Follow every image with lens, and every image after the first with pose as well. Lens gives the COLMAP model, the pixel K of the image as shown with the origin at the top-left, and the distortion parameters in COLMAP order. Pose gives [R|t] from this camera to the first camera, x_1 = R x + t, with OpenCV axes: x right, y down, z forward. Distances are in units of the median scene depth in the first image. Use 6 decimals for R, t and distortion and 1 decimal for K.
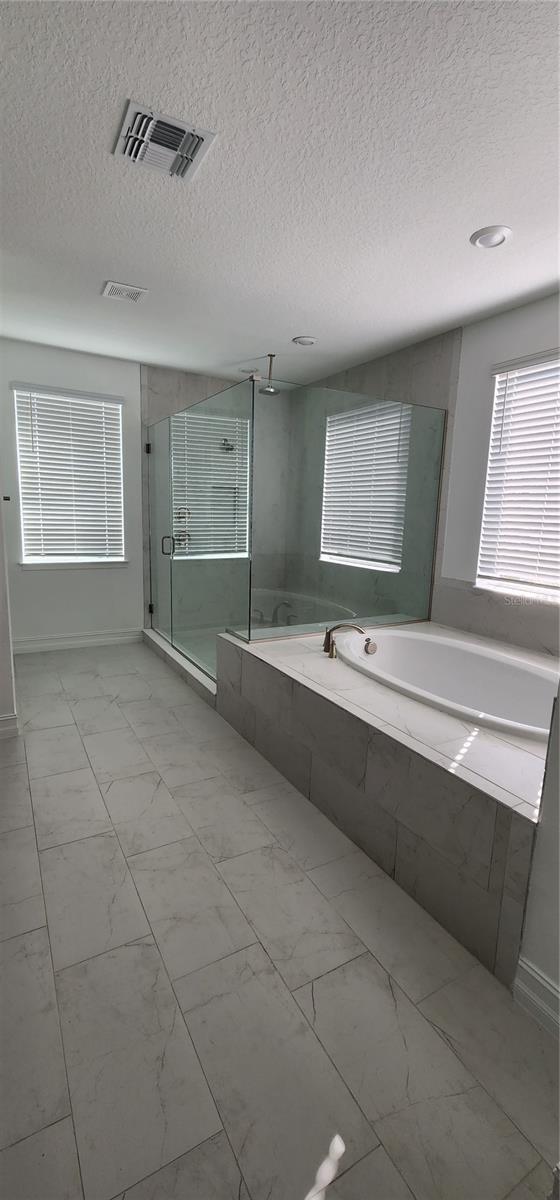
lens RADIAL K [[494.5, 0, 281.3], [0, 494.5, 597.6], [0, 0, 1]] dist [-0.000363, -0.000379]
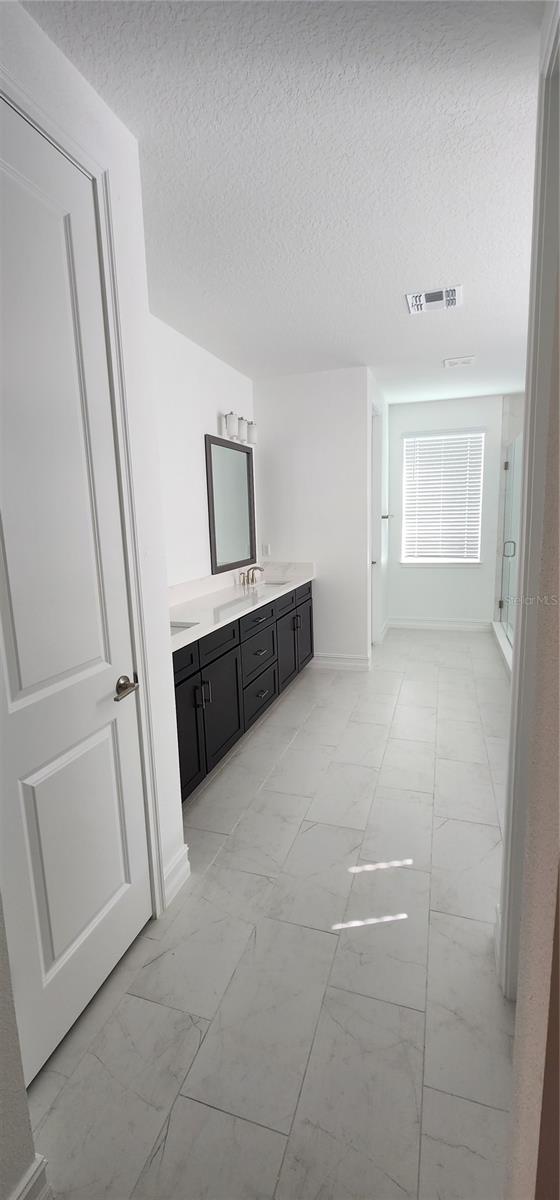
lens RADIAL K [[494.5, 0, 280.8], [0, 494.5, 599.3], [0, 0, 1]] dist [-0.000363, -0.000379]
pose [[0.667250, 0.071571, -0.741388, 0.270397], [-0.078259, 0.996600, 0.025774, 0.023021], [0.740712, 0.040822, 0.670582, -0.163506]]
